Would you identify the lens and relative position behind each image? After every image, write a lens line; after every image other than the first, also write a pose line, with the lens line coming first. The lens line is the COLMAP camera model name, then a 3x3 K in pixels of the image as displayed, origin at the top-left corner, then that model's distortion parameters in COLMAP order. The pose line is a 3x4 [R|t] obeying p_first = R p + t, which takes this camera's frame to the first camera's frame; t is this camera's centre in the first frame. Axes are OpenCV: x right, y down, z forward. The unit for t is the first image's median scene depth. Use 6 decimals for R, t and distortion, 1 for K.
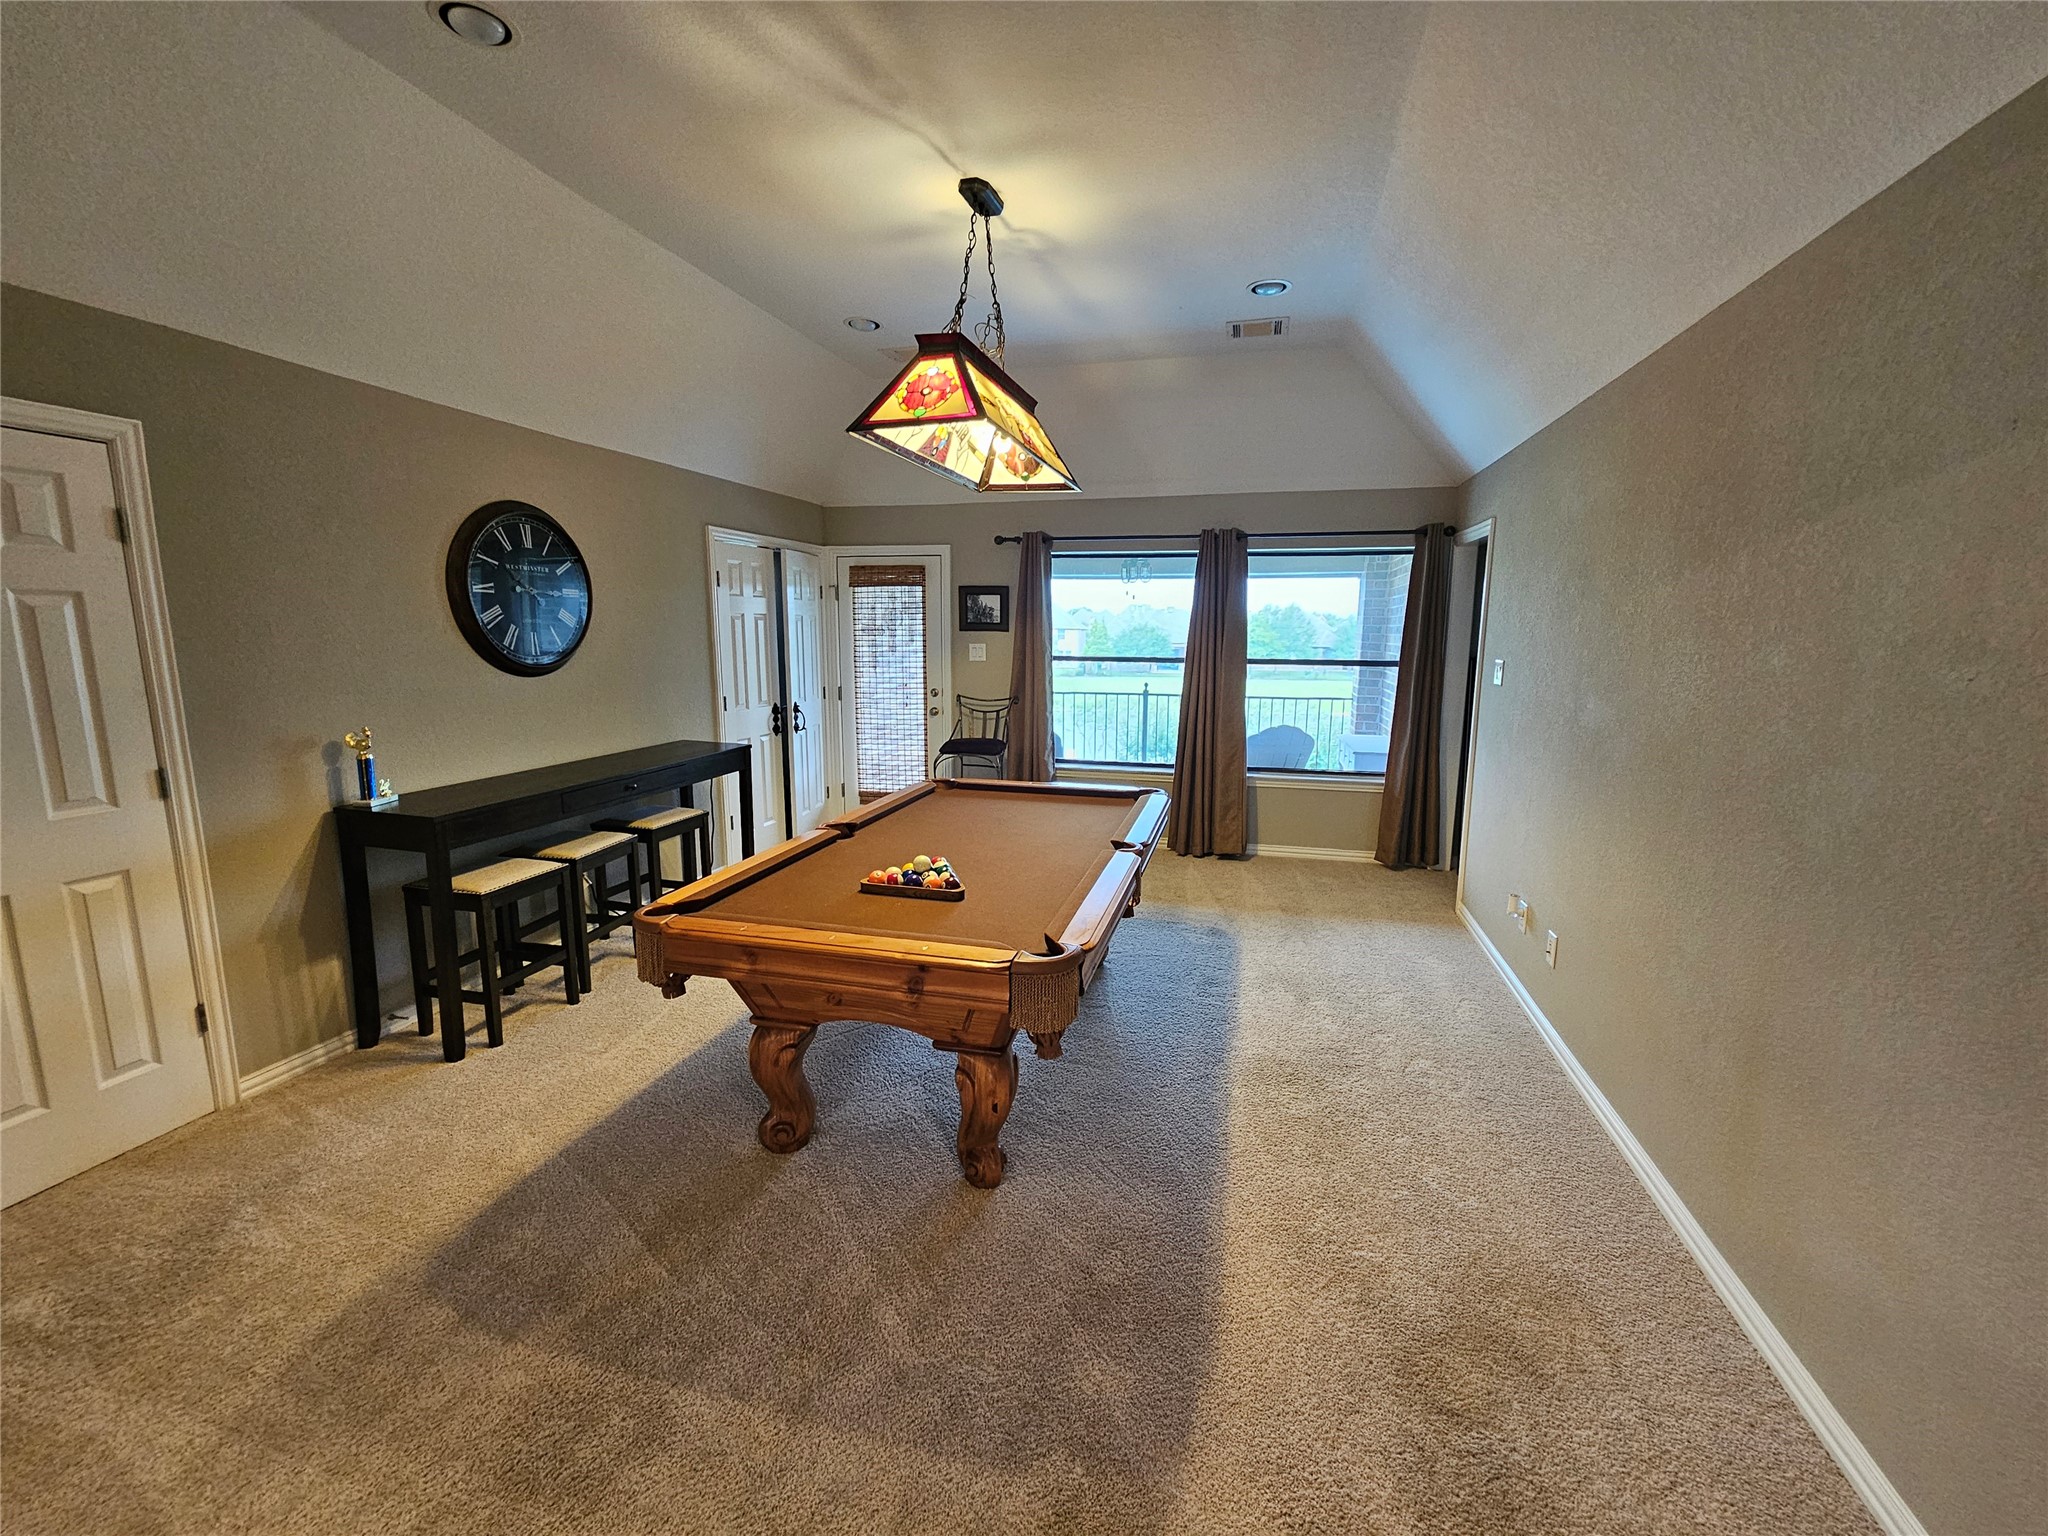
lens RADIAL K [[846.3, 0, 1042.8], [0, 846.3, 762.4], [0, 0, 1]] dist [0.002736, 0.000406]
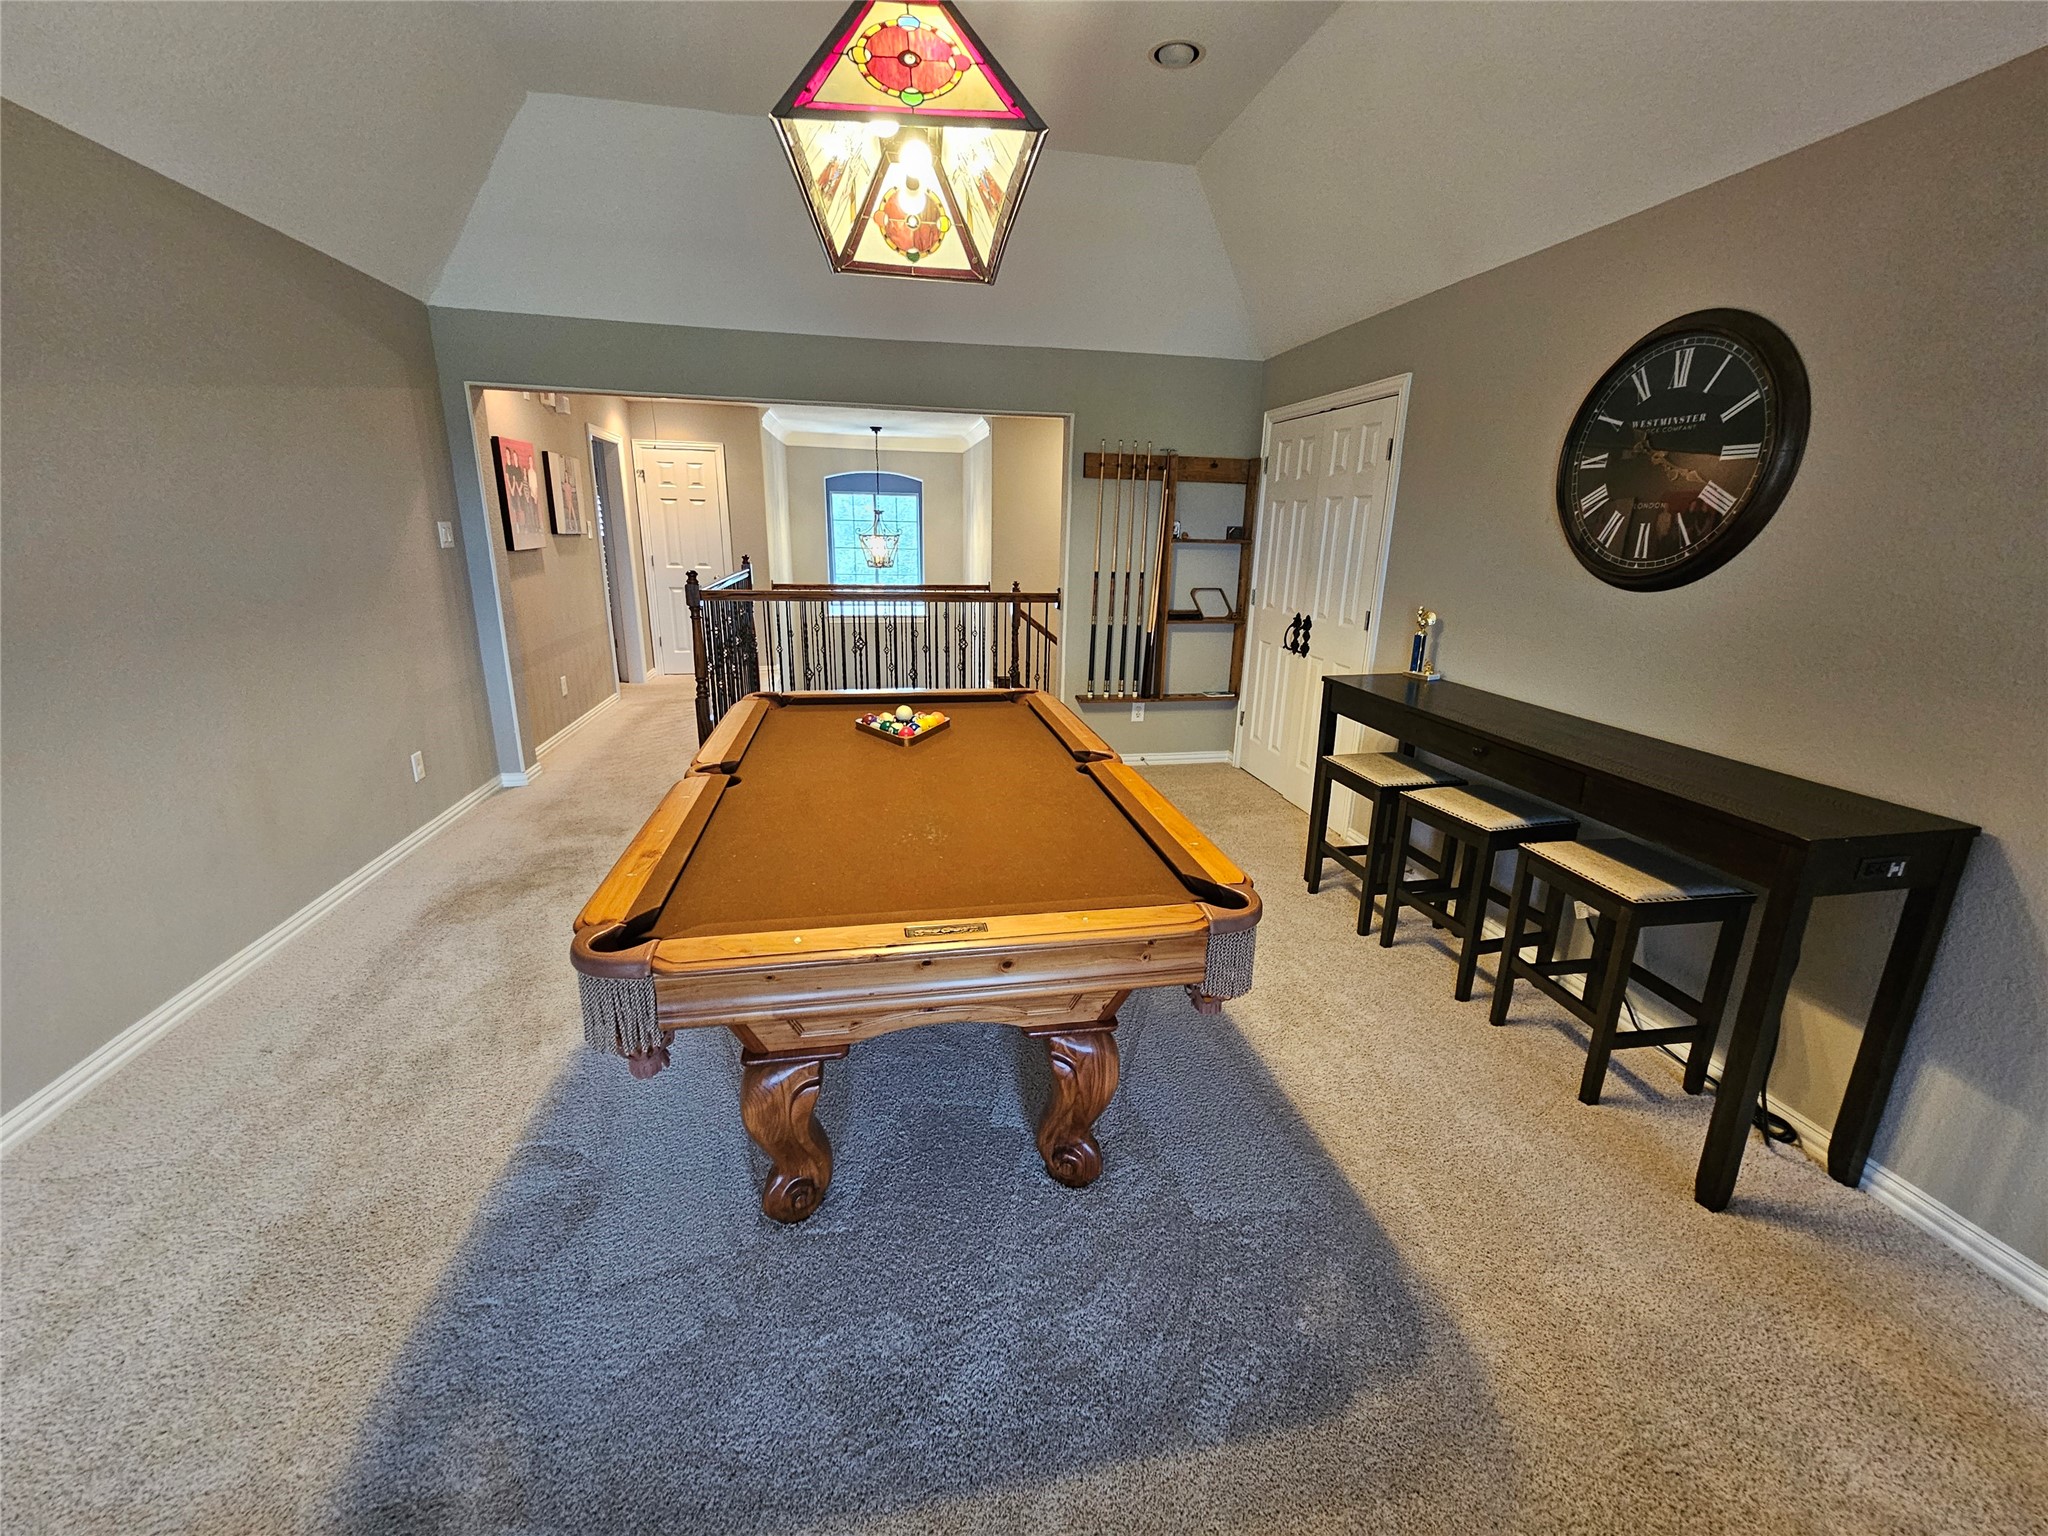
lens RADIAL K [[846.3, 0, 1042.8], [0, 846.3, 762.4], [0, 0, 1]] dist [0.002736, 0.000406]
pose [[-0.901990, 0.083903, -0.423526, 0.120237], [-0.103660, 0.910162, 0.401074, -0.207144], [0.419129, 0.405667, -0.812259, 1.466334]]
